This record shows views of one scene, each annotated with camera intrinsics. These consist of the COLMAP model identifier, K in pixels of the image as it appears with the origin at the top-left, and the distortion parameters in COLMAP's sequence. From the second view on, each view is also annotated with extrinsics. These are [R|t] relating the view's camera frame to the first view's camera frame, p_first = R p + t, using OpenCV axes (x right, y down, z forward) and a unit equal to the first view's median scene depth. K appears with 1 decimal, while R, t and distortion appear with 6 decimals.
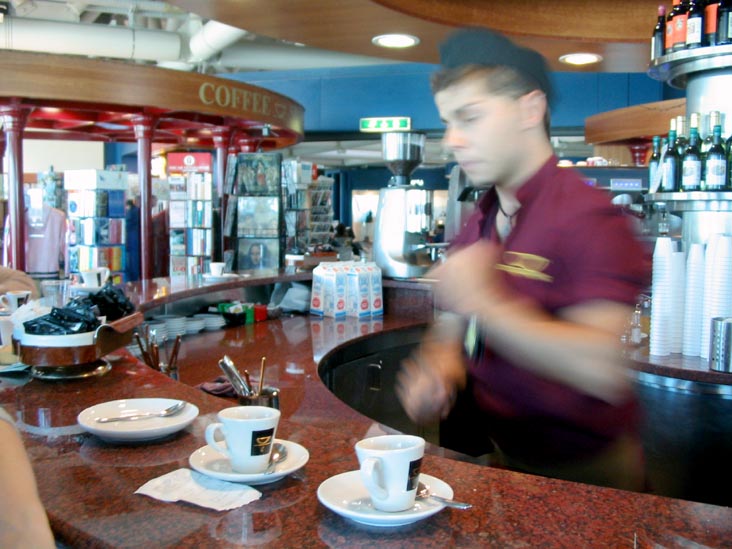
lens RADIAL K [[859.2, 0, 380.5], [0, 859.2, 270.9], [0, 0, 1]] dist [-0.220734, 0.348447]
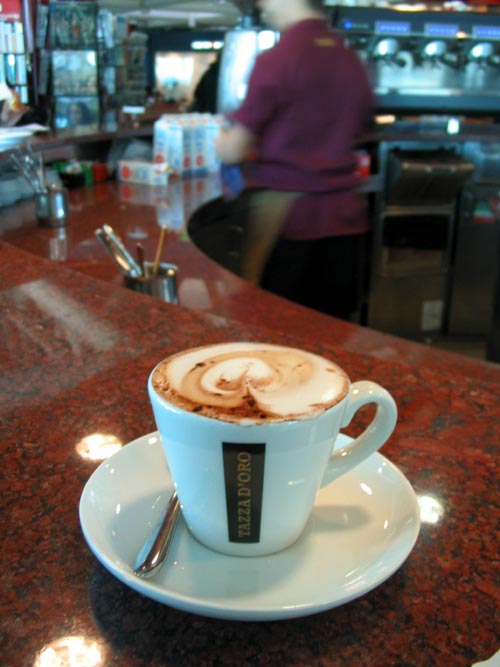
lens RADIAL K [[782.9, 0, 250.0], [0, 782.9, 333.5], [0, 0, 1]] dist [-0.220734, 0.348447]
pose [[0.994893, -0.028538, 0.096813, -0.041446], [0.003753, 0.968992, 0.247064, 0.008553], [-0.100862, -0.245439, 0.964151, 0.104525]]
